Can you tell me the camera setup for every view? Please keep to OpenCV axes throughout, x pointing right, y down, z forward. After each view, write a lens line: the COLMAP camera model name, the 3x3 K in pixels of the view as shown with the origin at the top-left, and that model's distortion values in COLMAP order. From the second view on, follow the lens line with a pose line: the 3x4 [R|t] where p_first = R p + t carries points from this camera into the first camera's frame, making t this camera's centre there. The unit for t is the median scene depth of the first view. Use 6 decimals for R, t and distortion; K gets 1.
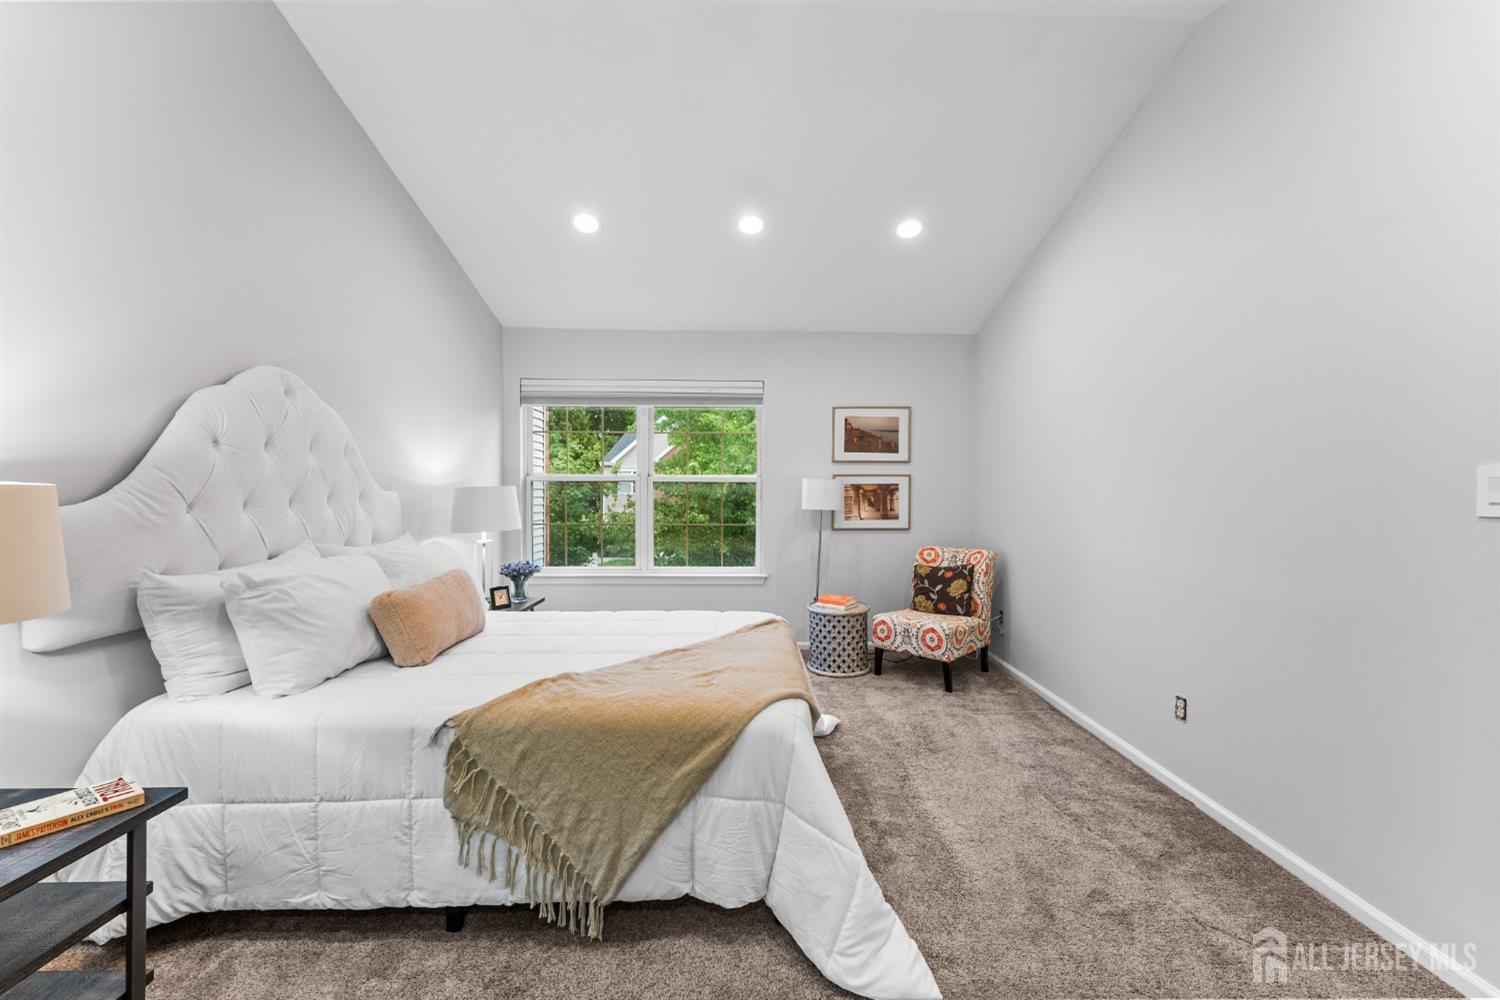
lens RADIAL K [[605.2, 0, 761.8], [0, 605.2, 502.5], [0, 0, 1]] dist [0.000254, -0.000441]
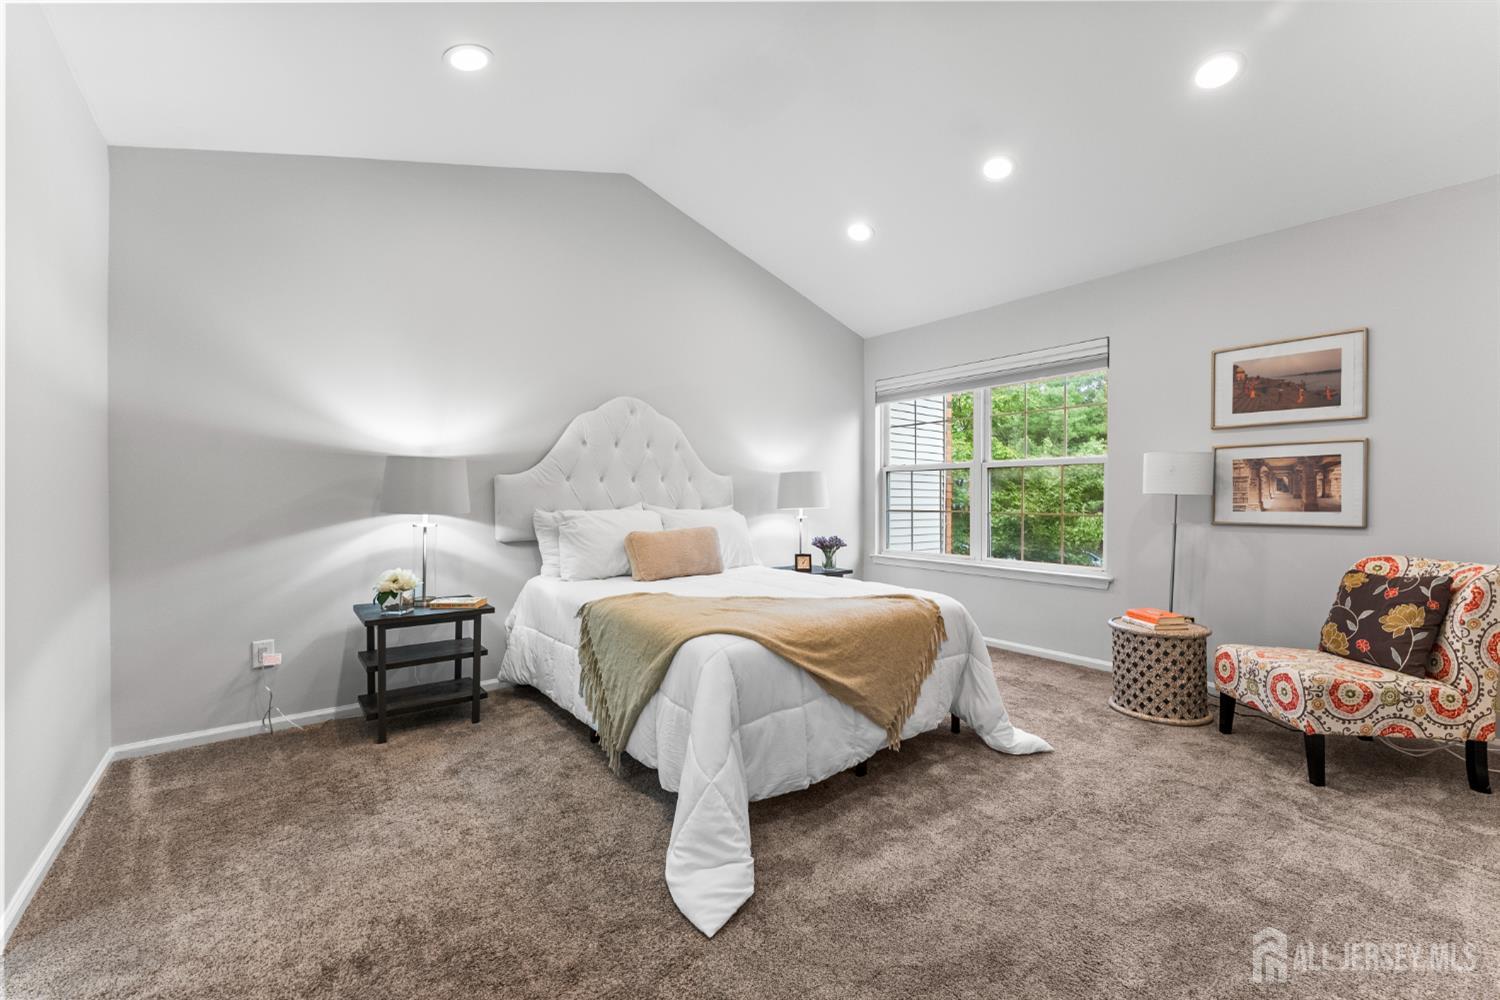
lens RADIAL K [[605.2, 0, 755.9], [0, 605.2, 501.9], [0, 0, 1]] dist [0.000254, -0.000441]
pose [[0.602622, 0.003876, -0.798017, 0.429409], [-0.019493, 0.999761, -0.009864, 0.043102], [0.797789, 0.021500, 0.602554, 0.167712]]
